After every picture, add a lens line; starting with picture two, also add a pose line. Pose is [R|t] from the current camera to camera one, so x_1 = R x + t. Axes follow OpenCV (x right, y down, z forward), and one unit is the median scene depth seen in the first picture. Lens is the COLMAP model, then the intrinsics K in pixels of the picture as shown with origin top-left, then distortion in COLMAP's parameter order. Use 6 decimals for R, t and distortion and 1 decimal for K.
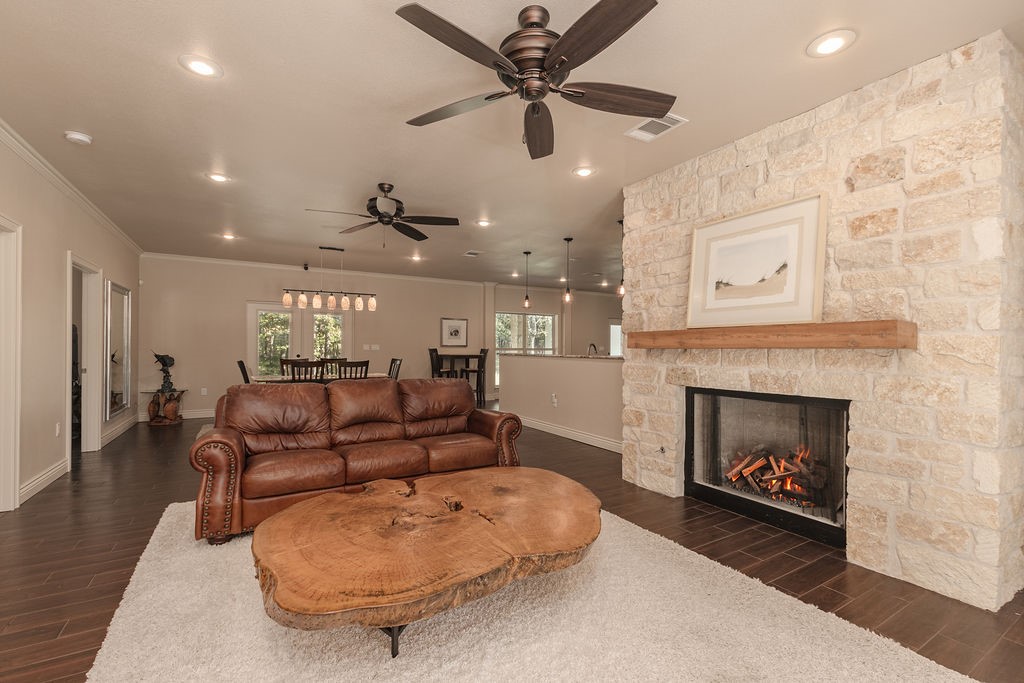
lens RADIAL K [[446.9, 0, 517.2], [0, 446.9, 345.2], [0, 0, 1]] dist [0.008930, 0.000437]
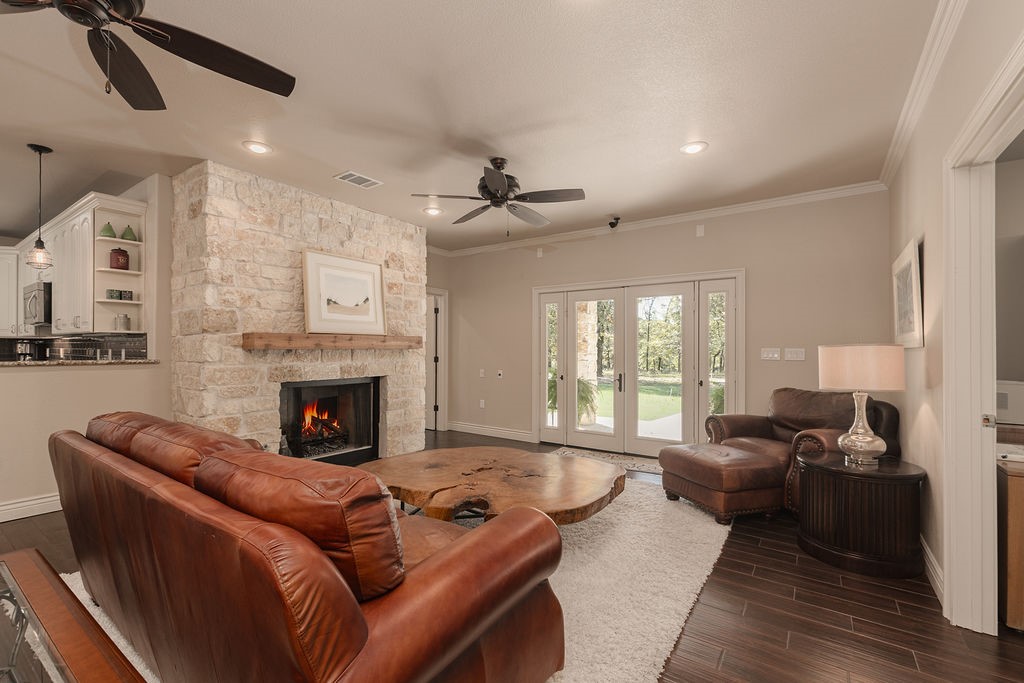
lens RADIAL K [[446.9, 0, 508.5], [0, 446.9, 345.3], [0, 0, 1]] dist [0.008930, 0.000437]
pose [[-0.400489, -0.001136, 0.916301, -0.862456], [-0.012929, 0.999907, -0.004411, -0.004607], [-0.916210, -0.013614, -0.400466, 0.906586]]
